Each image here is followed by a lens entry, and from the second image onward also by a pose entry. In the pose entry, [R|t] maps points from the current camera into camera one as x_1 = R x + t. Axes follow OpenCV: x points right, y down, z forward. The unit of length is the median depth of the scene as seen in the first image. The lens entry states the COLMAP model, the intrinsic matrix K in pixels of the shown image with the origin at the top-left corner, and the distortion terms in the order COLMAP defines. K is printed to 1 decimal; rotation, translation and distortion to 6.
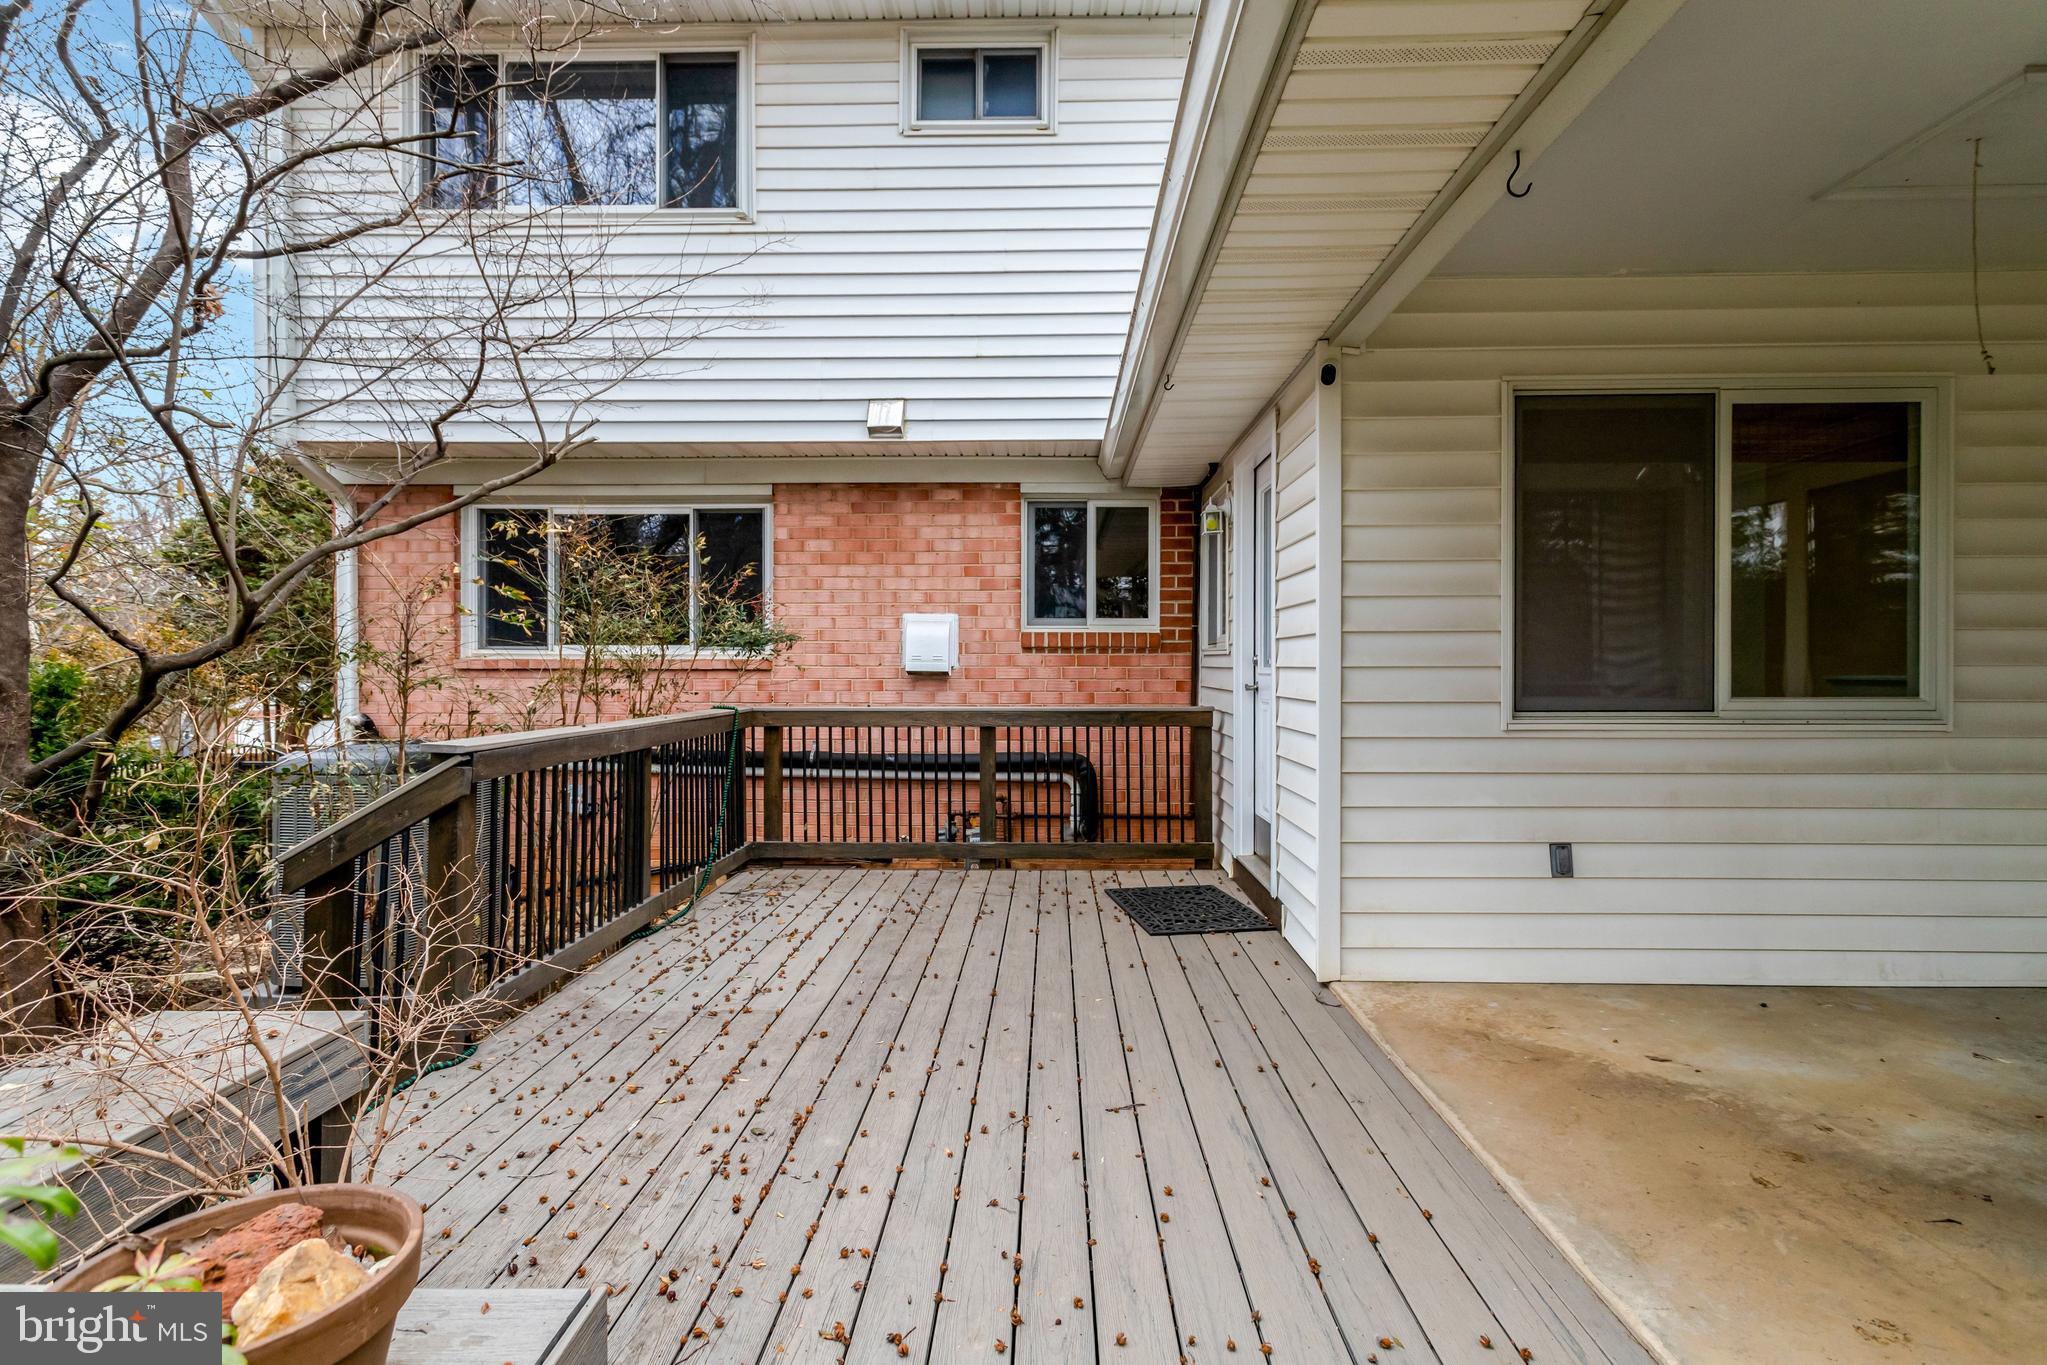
lens RADIAL K [[1012.5, 0, 1043.7], [0, 1012.5, 670.1], [0, 0, 1]] dist [-0.003002, 0.003892]
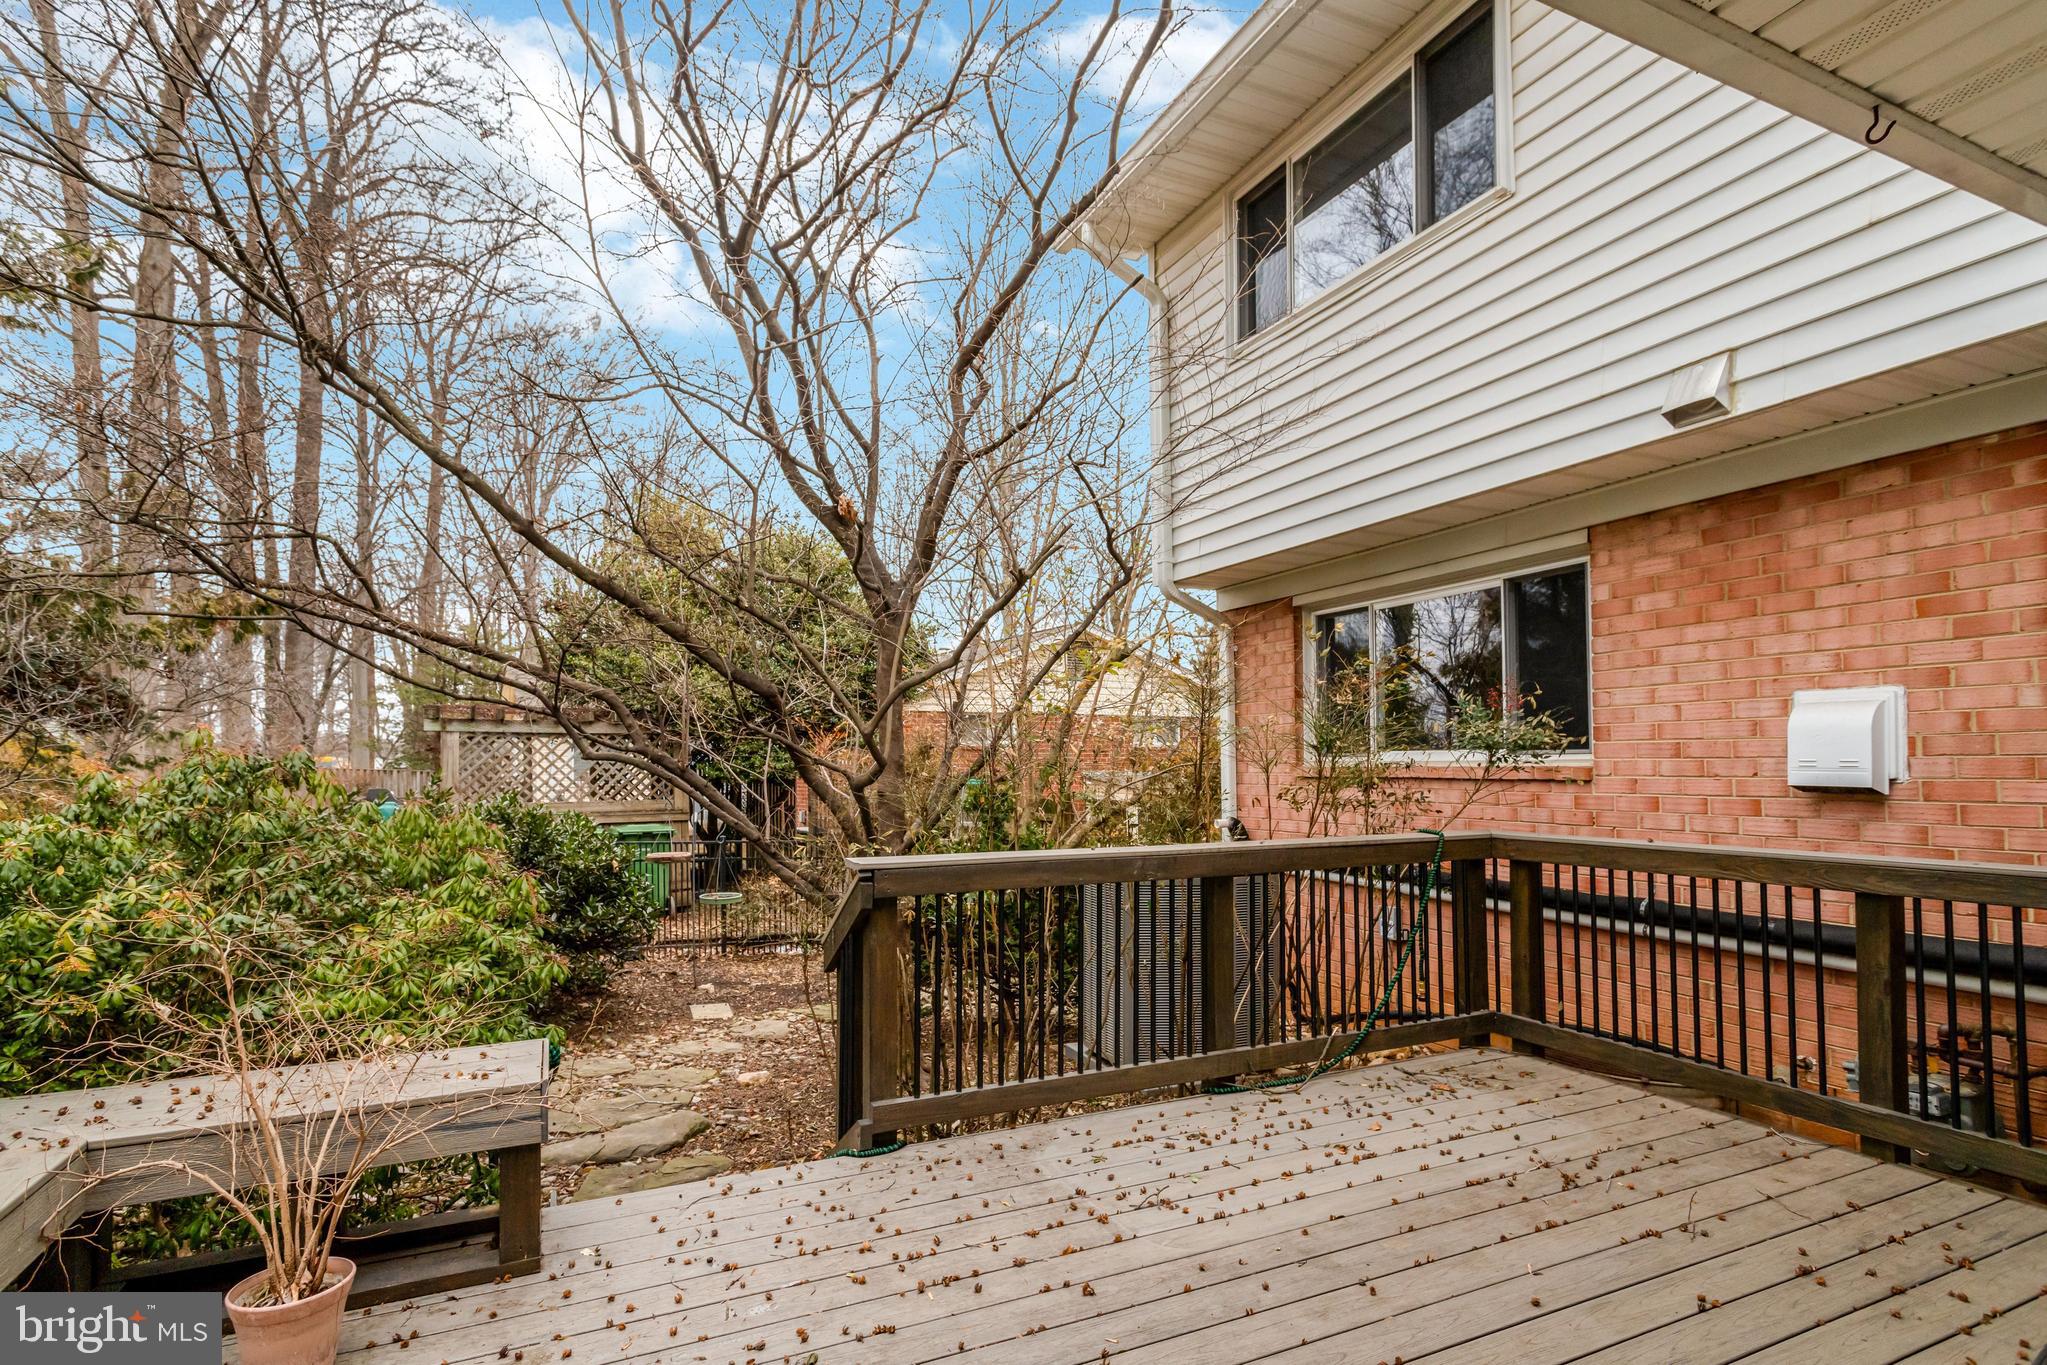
lens RADIAL K [[1012.5, 0, 997.9], [0, 1012.5, 741.2], [0, 0, 1]] dist [-0.003002, 0.003892]
pose [[0.420625, -0.024890, -0.906893, 0.214793], [0.004692, 0.999670, -0.025260, -0.012516], [0.907222, 0.006369, 0.420603, 0.305365]]
